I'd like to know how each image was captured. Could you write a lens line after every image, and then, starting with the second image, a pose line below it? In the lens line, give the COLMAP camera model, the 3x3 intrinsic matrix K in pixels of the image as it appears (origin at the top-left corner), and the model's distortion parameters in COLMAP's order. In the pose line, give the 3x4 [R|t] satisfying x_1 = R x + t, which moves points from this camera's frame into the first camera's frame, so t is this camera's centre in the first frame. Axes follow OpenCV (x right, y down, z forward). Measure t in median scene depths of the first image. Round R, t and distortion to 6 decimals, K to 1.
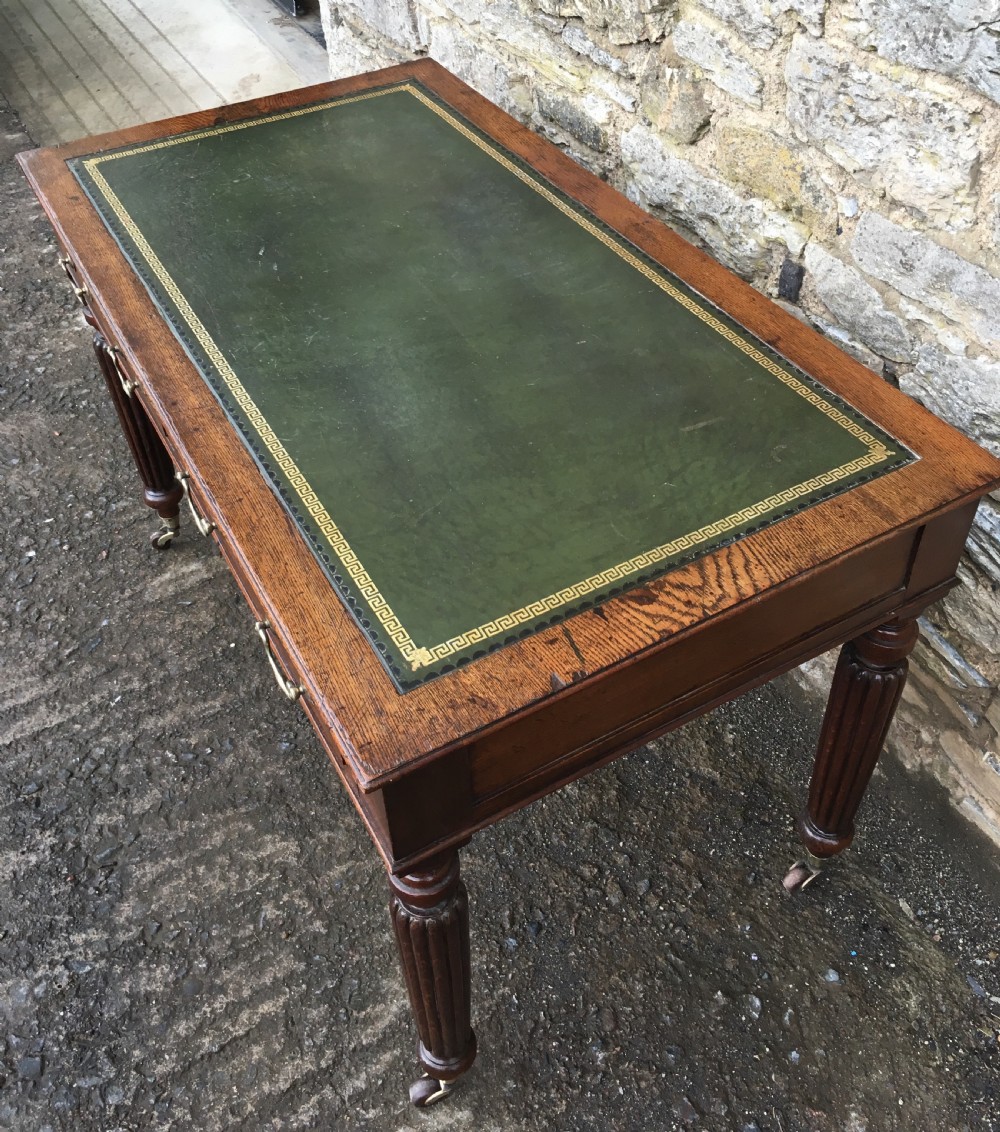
lens RADIAL K [[1131.0, 0, 493.9], [0, 1131.0, 470.0], [0, 0, 1]] dist [0.032361, 0.000000]
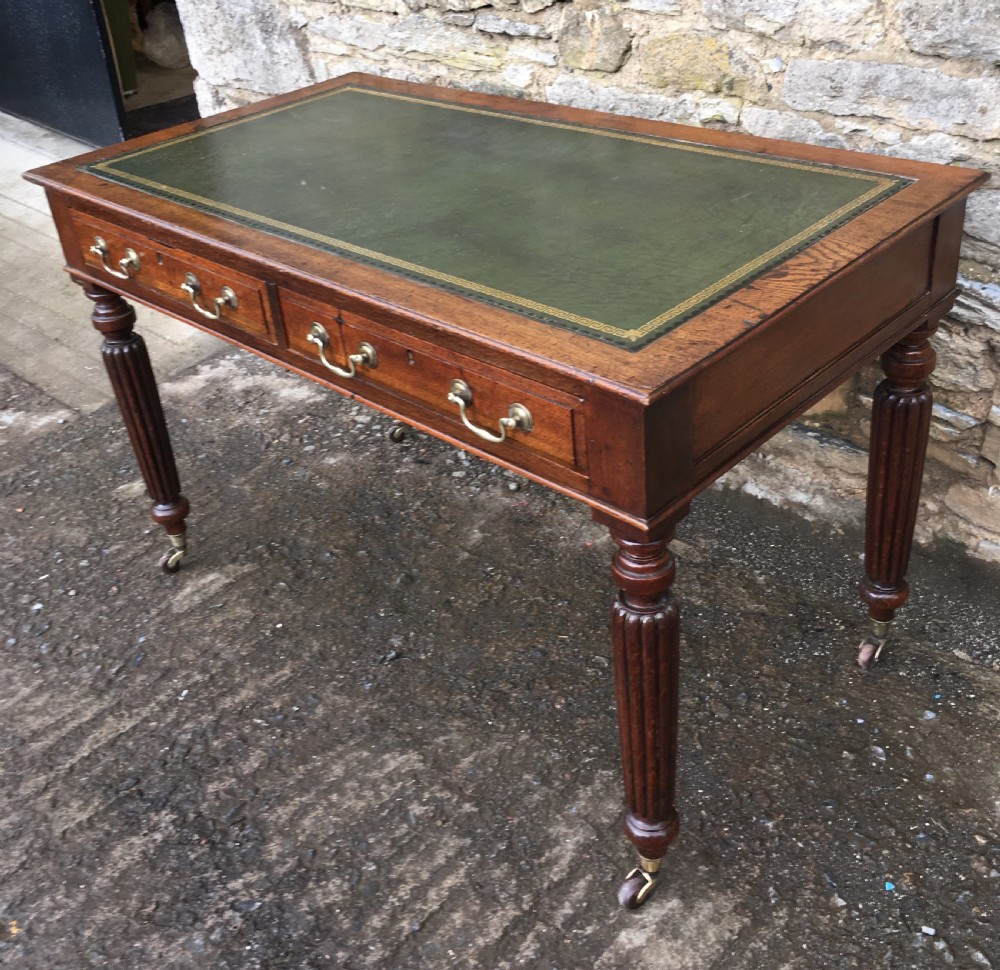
lens RADIAL K [[1126.8, 0, 494.6], [0, 1126.8, 429.6], [0, 0, 1]] dist [0.042037, 0.000000]
pose [[0.957625, -0.195413, 0.211587, -0.284708], [0.232941, 0.957527, -0.169943, 0.256824], [-0.169391, 0.212029, 0.962471, -0.059516]]
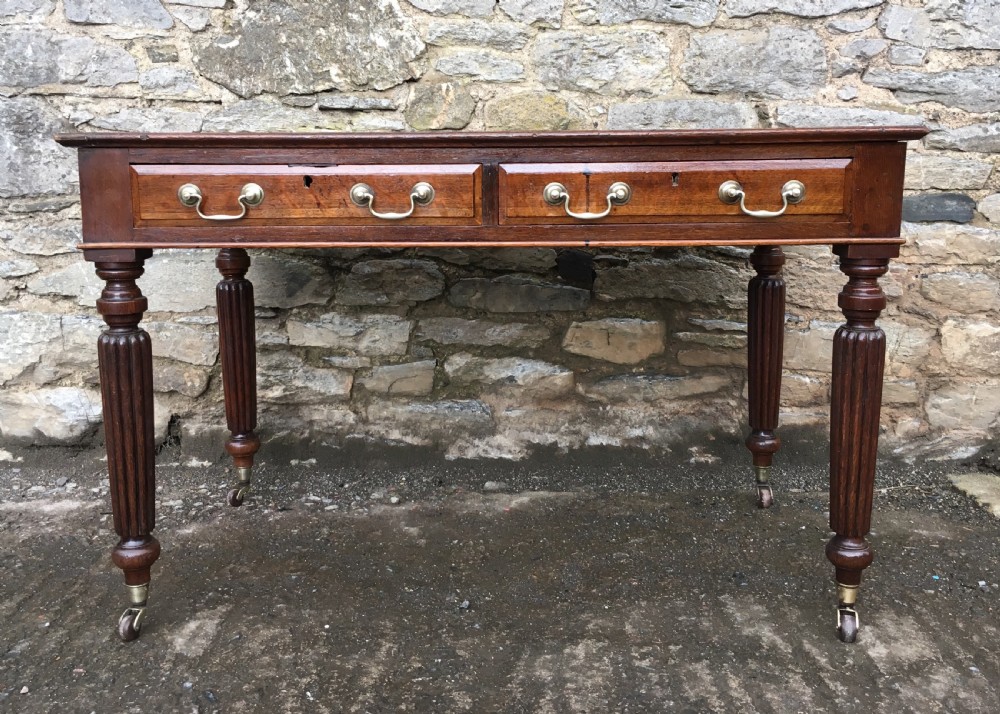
lens RADIAL K [[988.6, 0, 499.0], [0, 988.6, 303.1], [0, 0, 1]] dist [0.041636, 0.000000]
pose [[0.506697, -0.106837, 0.855479, -1.041122], [0.561011, 0.794316, -0.233086, 0.268838], [-0.654618, 0.598037, 0.462414, 0.472868]]
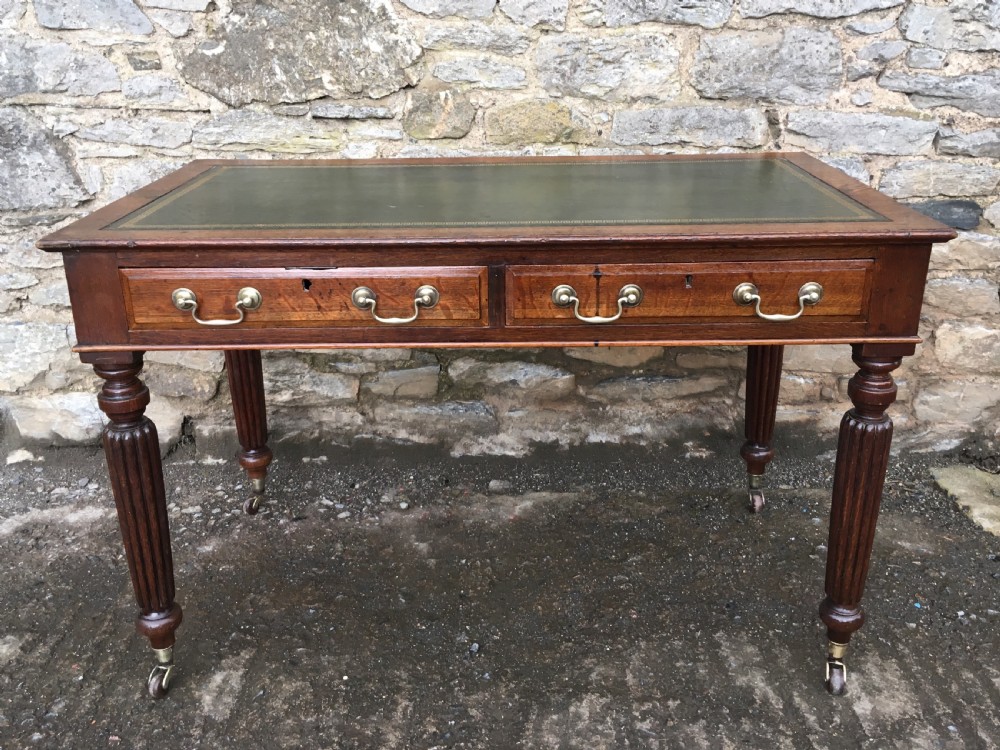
lens RADIAL K [[929.0, 0, 502.9], [0, 929.0, 346.8], [0, 0, 1]] dist [0.038510, 0.000000]
pose [[0.496357, -0.282297, 0.820937, -0.941596], [0.569796, 0.819387, -0.062748, 0.060942], [-0.654951, 0.498912, 0.567561, 0.388525]]
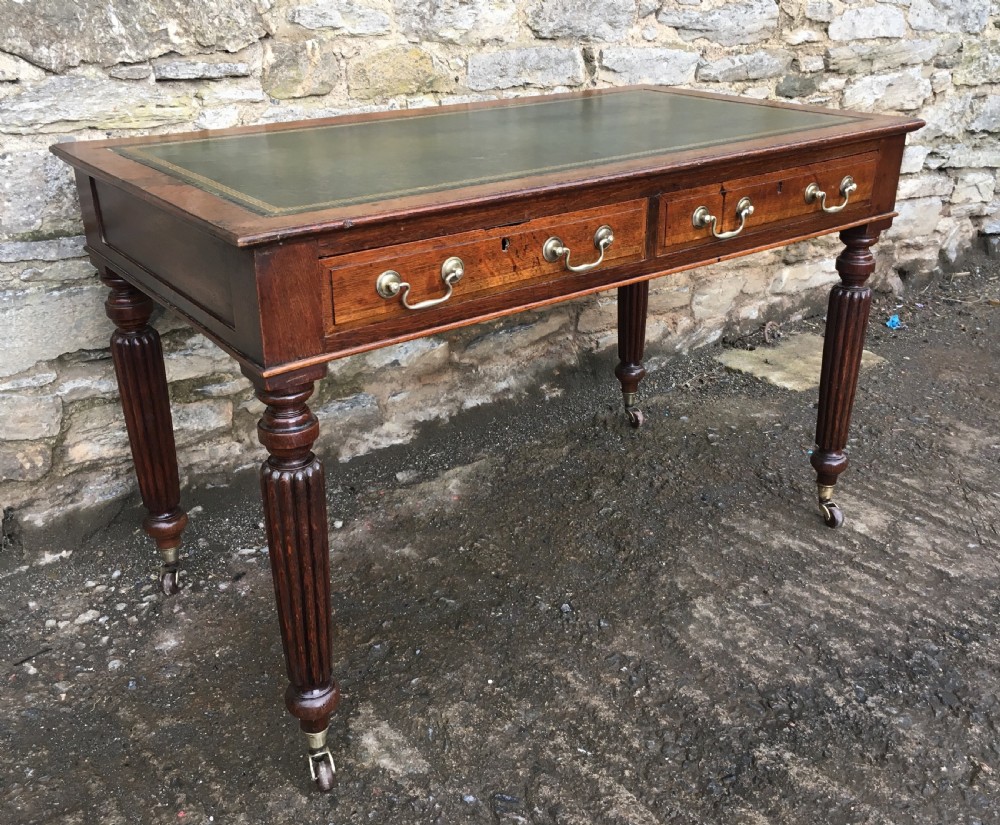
lens RADIAL K [[1024.7, 0, 518.8], [0, 1024.7, 384.2], [0, 0, 1]] dist [0.041026, 0.000000]
pose [[-0.144086, -0.357574, 0.922703, -1.139363], [0.656073, 0.663526, 0.359586, -0.354322], [-0.740816, 0.657171, 0.138989, 0.900641]]
